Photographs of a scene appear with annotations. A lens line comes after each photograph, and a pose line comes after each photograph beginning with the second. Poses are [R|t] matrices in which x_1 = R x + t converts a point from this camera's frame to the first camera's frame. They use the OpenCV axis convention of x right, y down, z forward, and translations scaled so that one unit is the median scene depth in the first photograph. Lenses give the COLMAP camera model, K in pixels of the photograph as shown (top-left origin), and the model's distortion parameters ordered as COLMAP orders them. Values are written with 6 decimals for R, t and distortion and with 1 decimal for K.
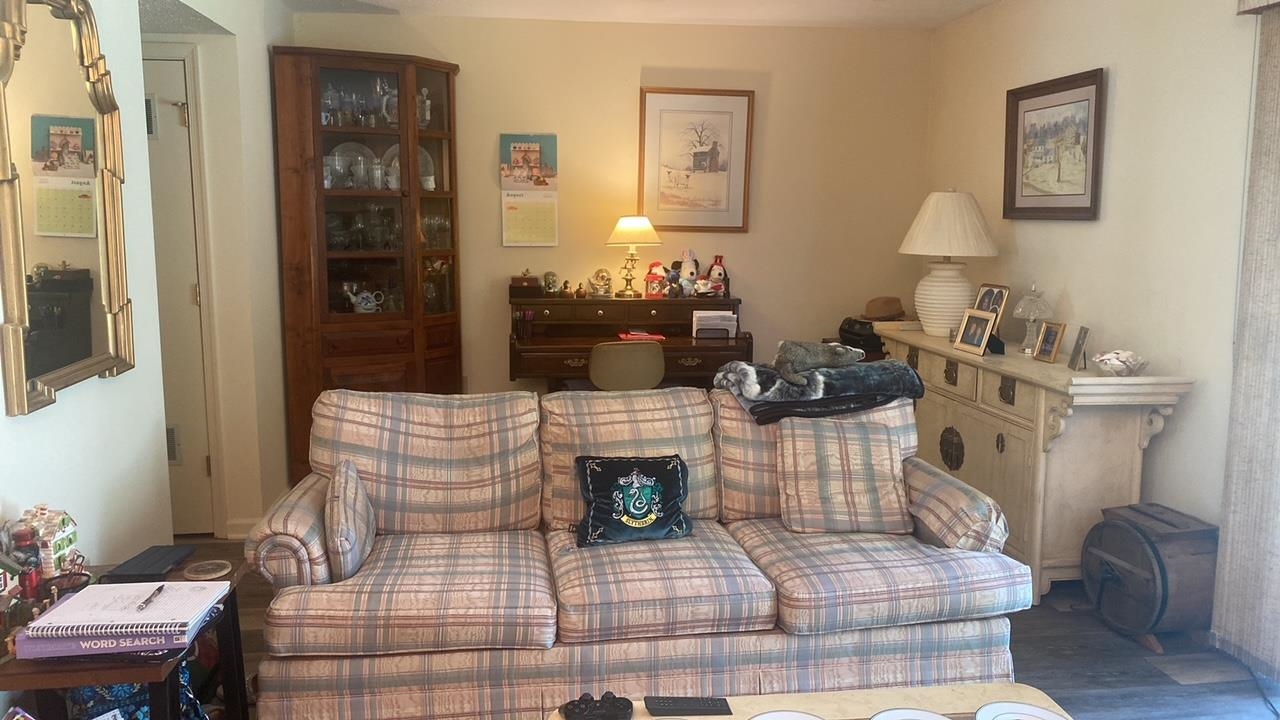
lens RADIAL K [[940.2, 0, 640.3], [0, 940.2, 335.4], [0, 0, 1]] dist [0.084209, -0.116871]
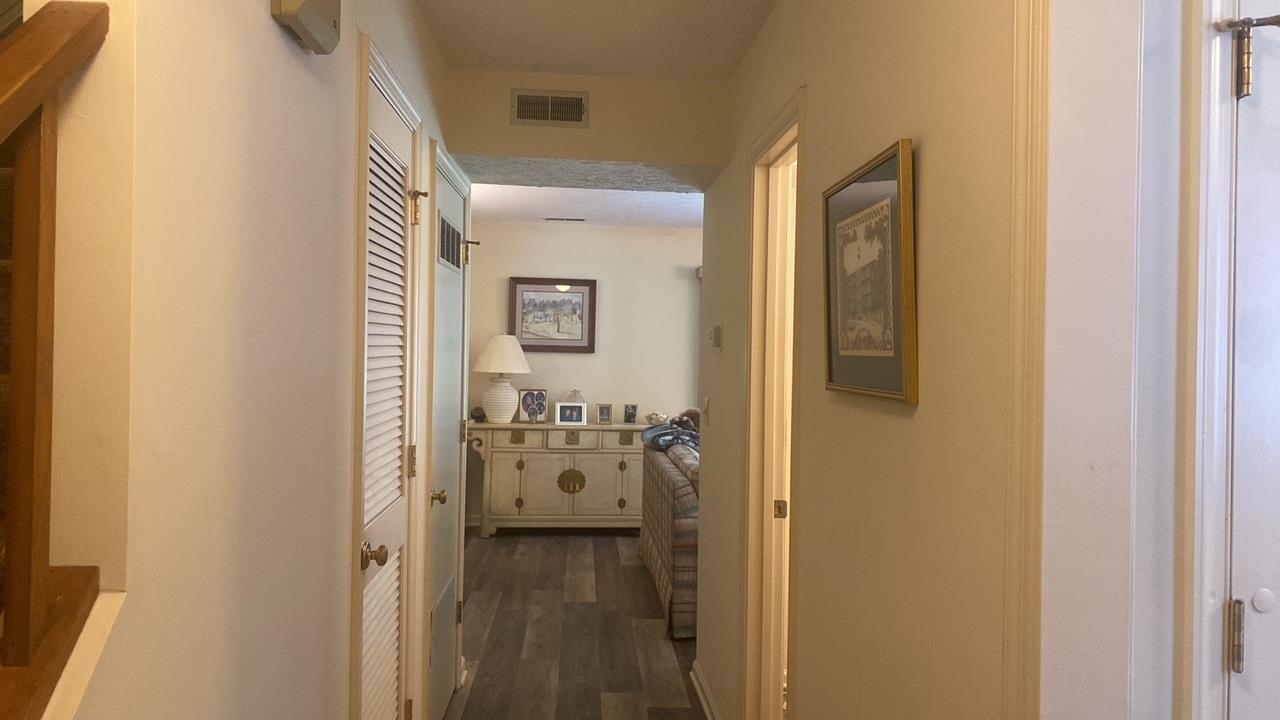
lens RADIAL K [[940.2, 0, 640.3], [0, 940.2, 335.4], [0, 0, 1]] dist [0.084209, -0.116871]
pose [[0.066463, 0.012171, 0.997715, -1.894216], [0.106607, 0.994115, -0.019228, -0.138821], [-0.992077, 0.107641, 0.064774, 0.978031]]
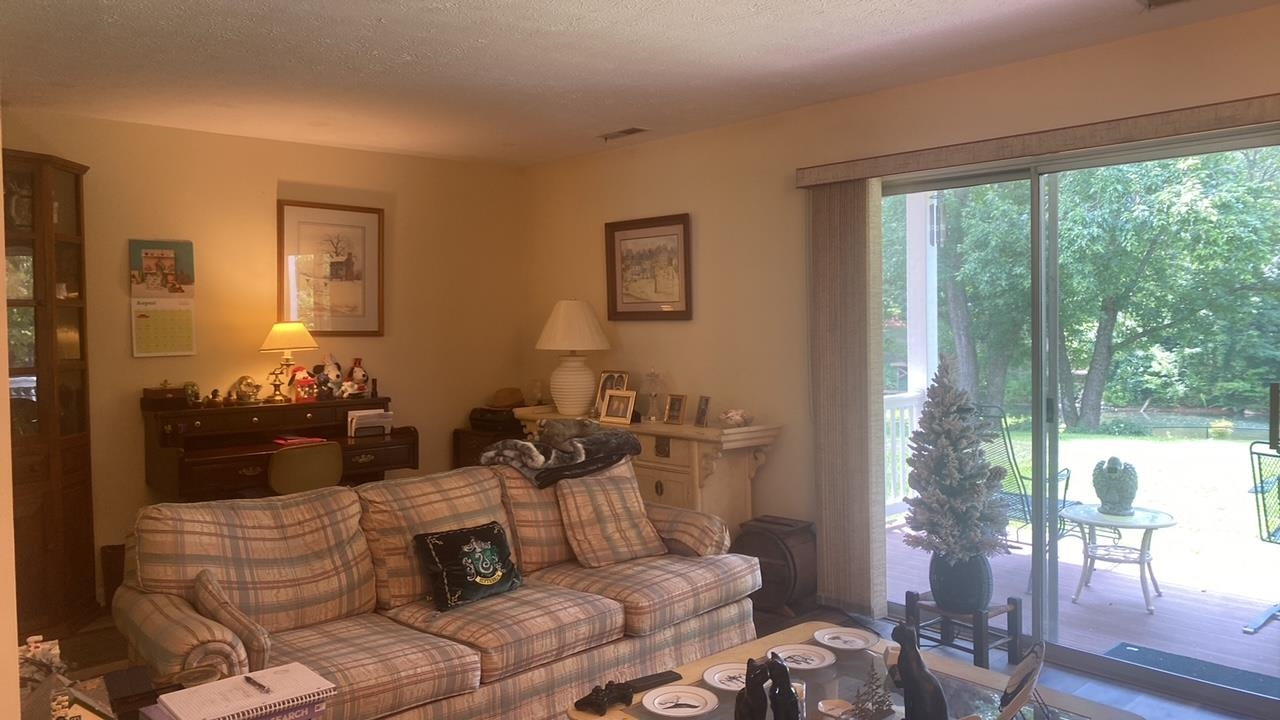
lens RADIAL K [[940.2, 0, 640.3], [0, 940.2, 335.4], [0, 0, 1]] dist [0.084209, -0.116871]
pose [[0.819711, -0.025357, 0.572216, -0.465099], [0.088147, 0.992703, -0.082282, 0.009319], [-0.565954, 0.117887, 0.815965, -0.091674]]
